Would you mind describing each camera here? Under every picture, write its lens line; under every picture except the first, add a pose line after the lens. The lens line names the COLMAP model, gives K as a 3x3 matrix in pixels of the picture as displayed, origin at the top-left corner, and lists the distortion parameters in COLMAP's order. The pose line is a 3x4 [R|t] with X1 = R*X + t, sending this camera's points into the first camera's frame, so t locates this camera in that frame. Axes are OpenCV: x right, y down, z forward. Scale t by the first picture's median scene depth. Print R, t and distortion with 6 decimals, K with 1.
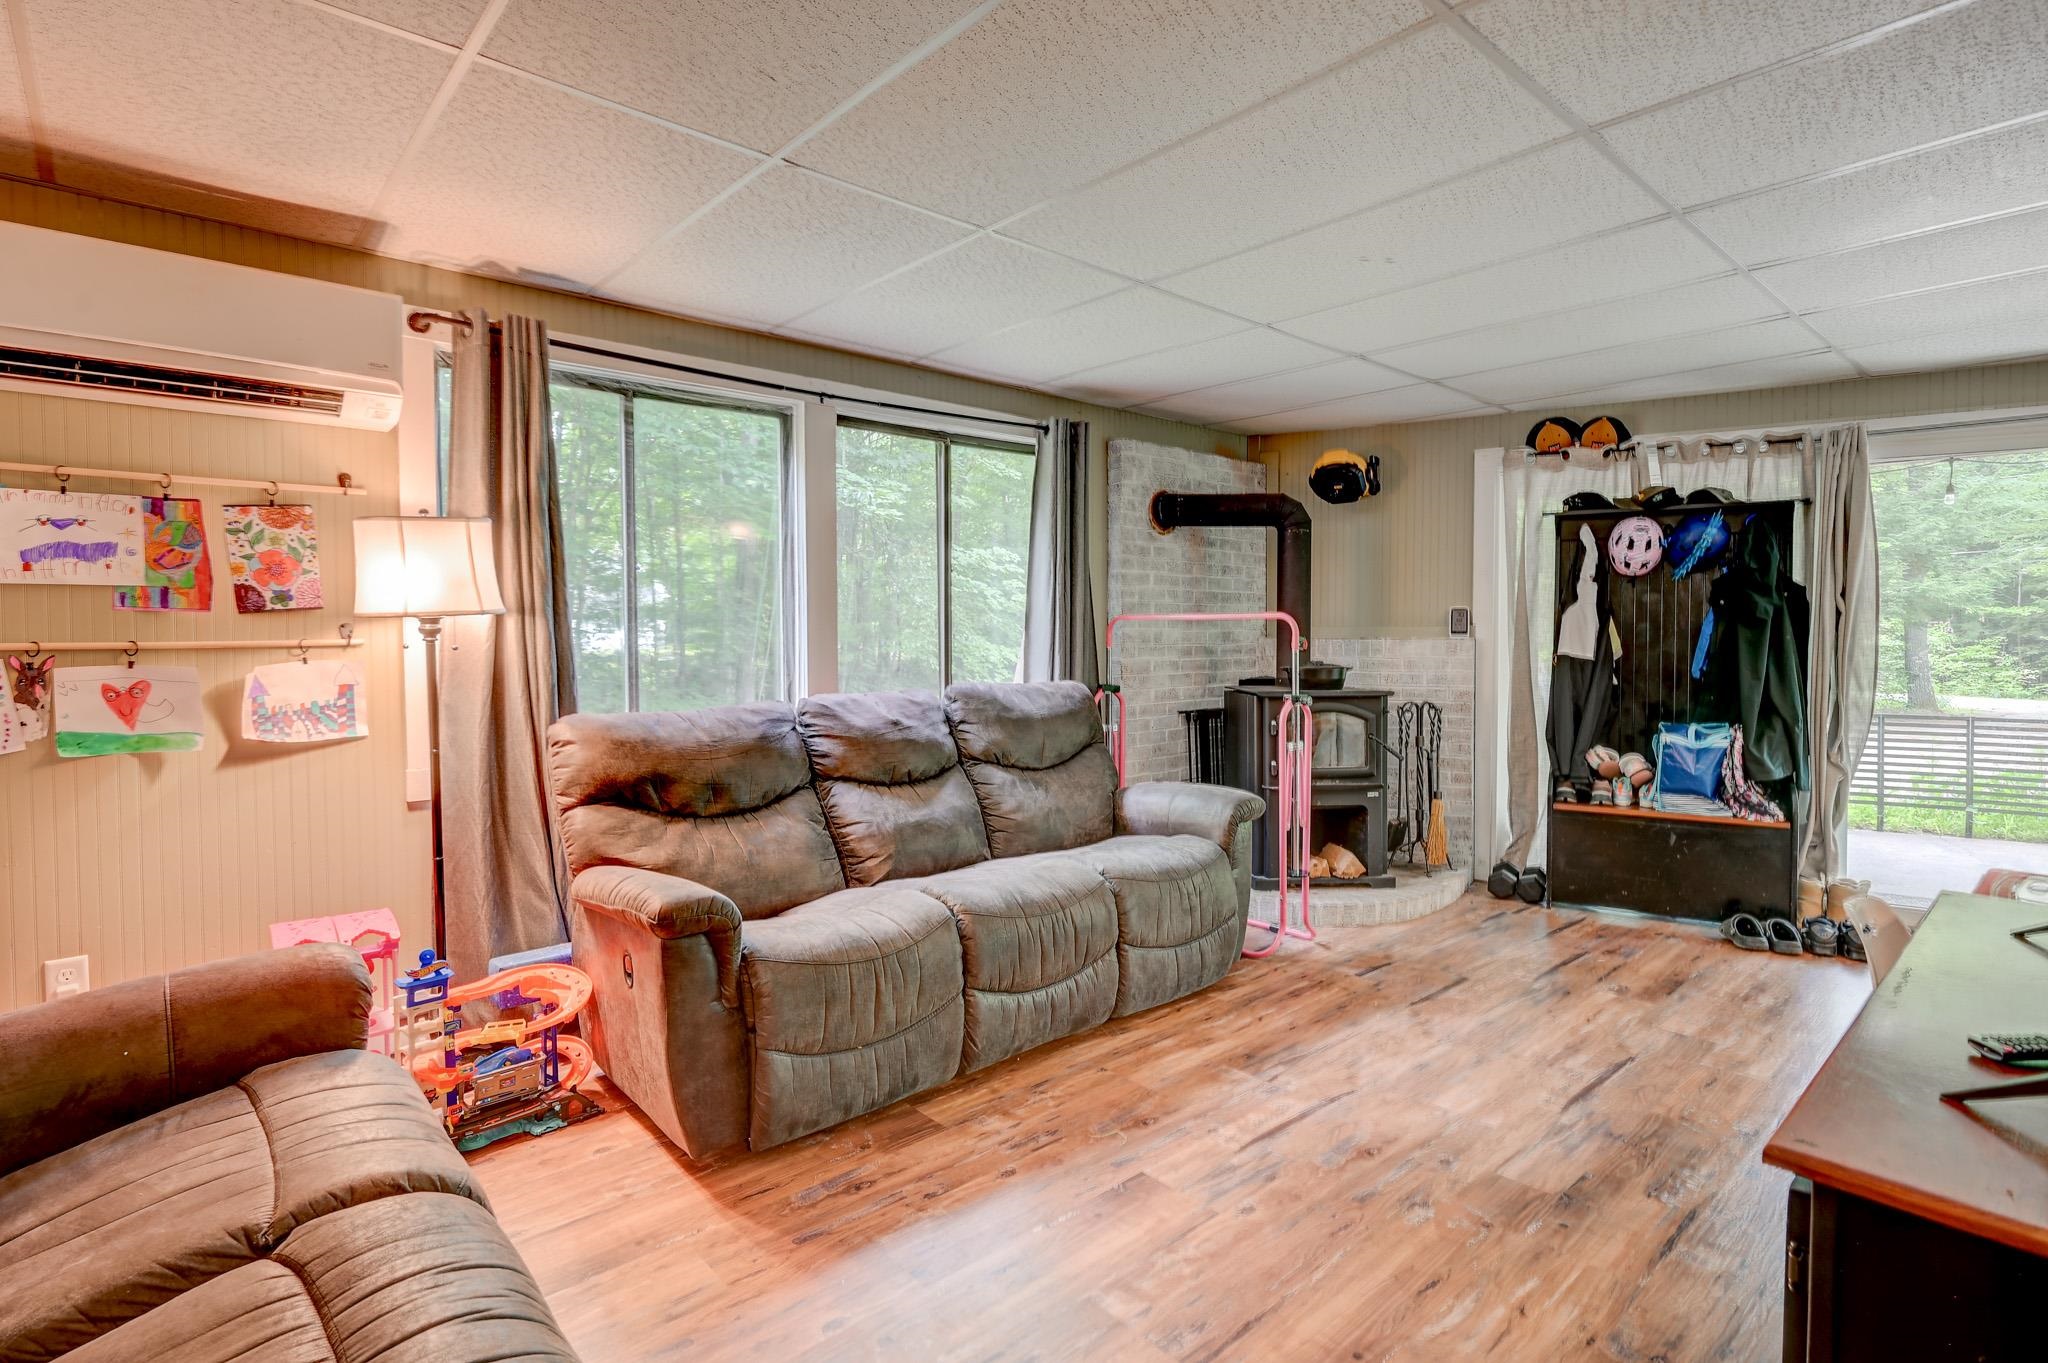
lens RADIAL K [[1008.1, 0, 1022.3], [0, 1008.1, 665.4], [0, 0, 1]] dist [0.003280, -0.000174]
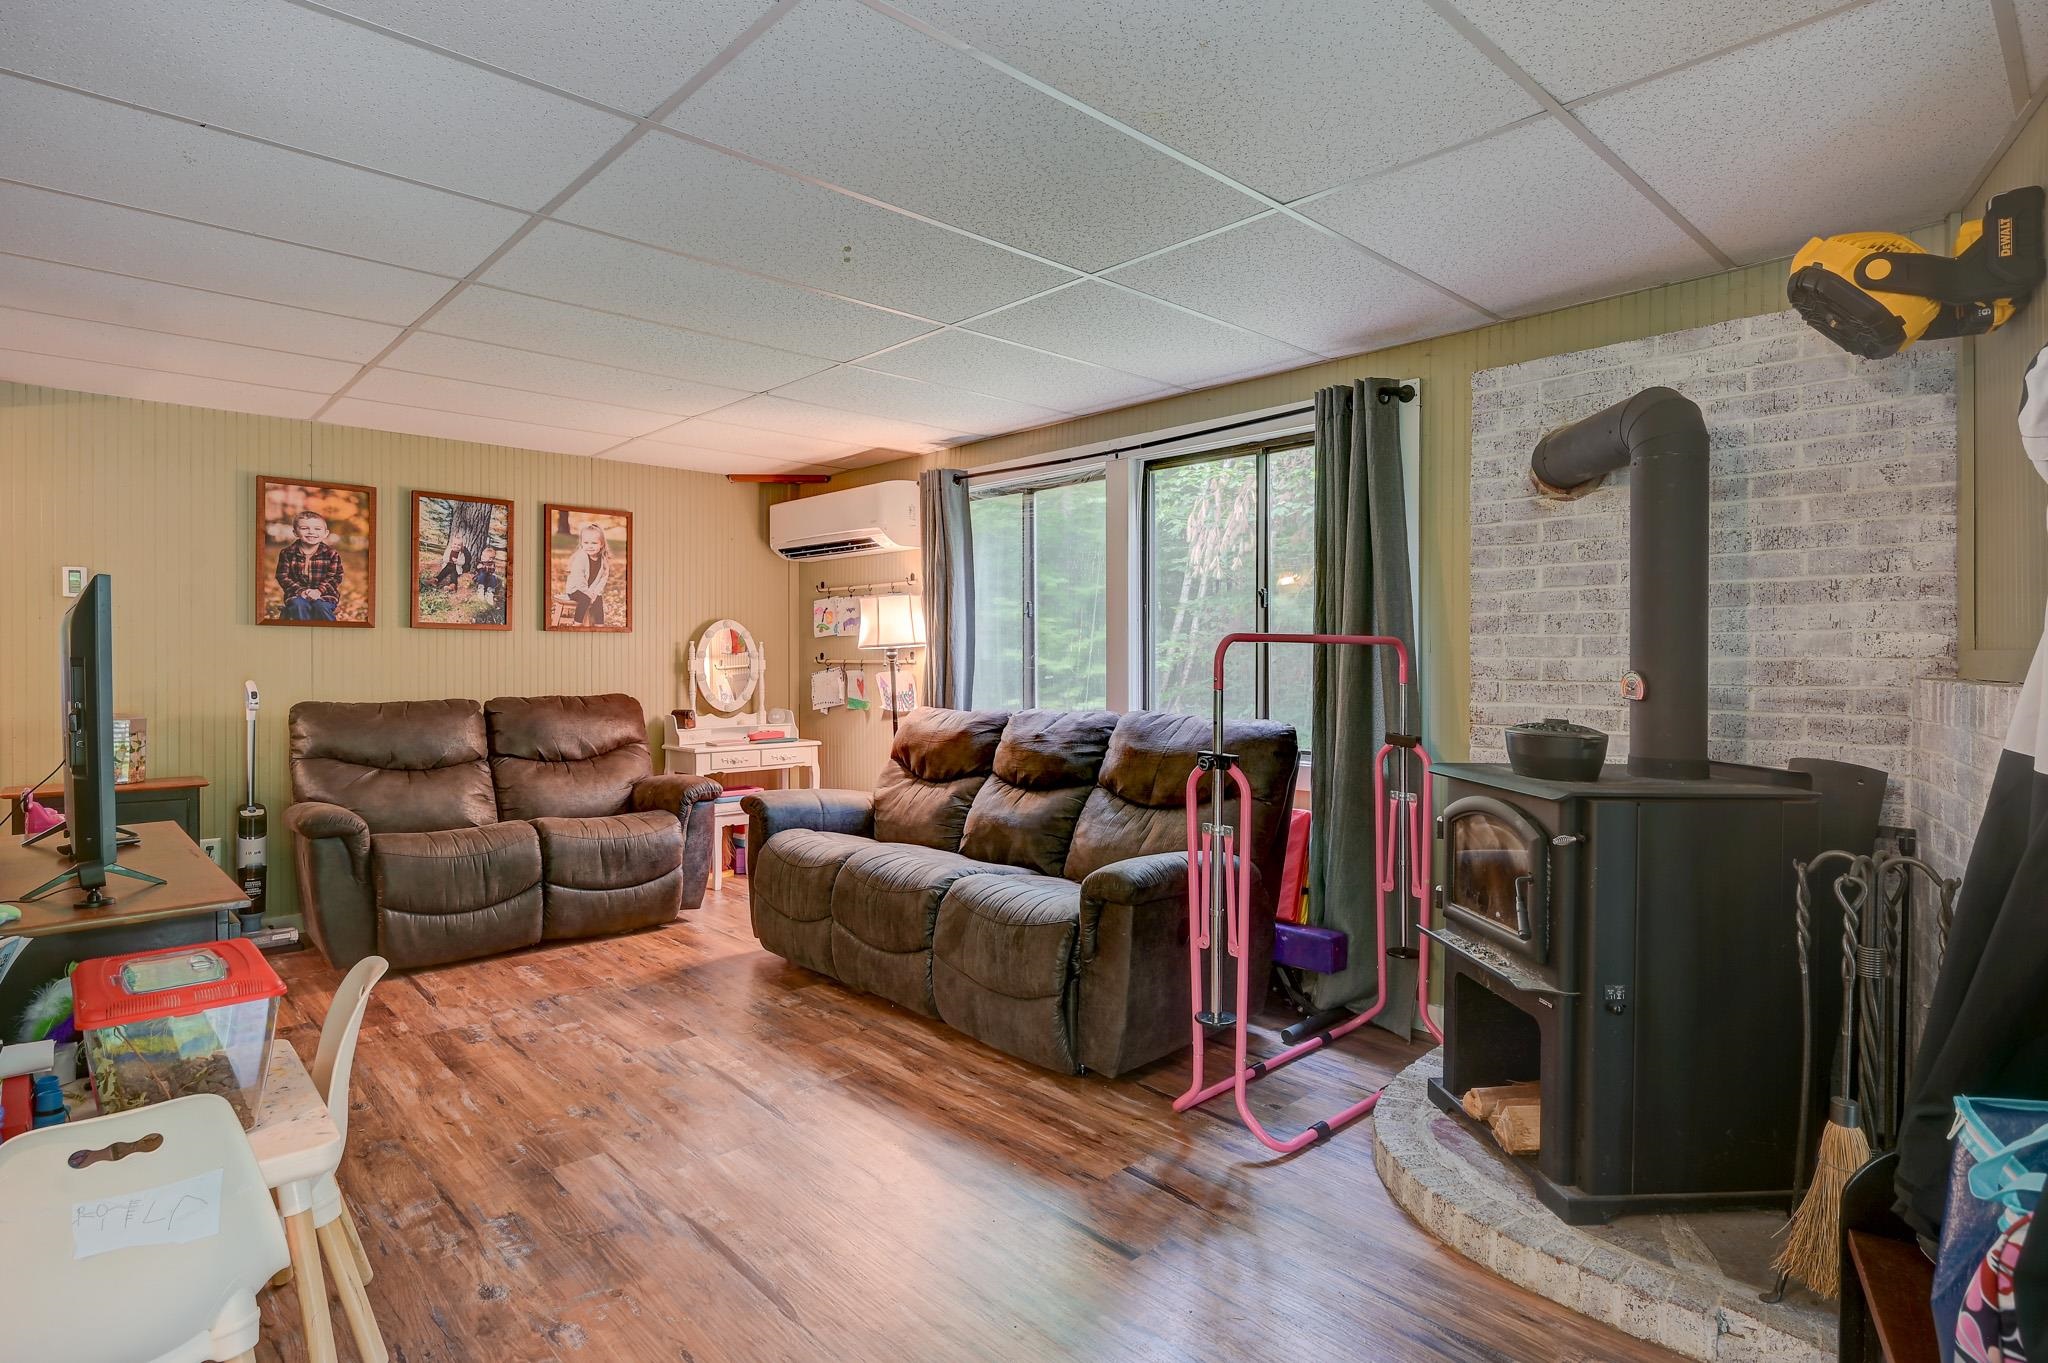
lens RADIAL K [[1048.6, 0, 1023.7], [0, 1048.6, 674.5], [0, 0, 1]] dist [-0.003537, -0.000019]
pose [[0.027105, 0.021340, -0.999405, 1.191555], [-0.037136, 0.999103, 0.020326, -0.042391], [0.998943, 0.036563, 0.027874, 1.041490]]
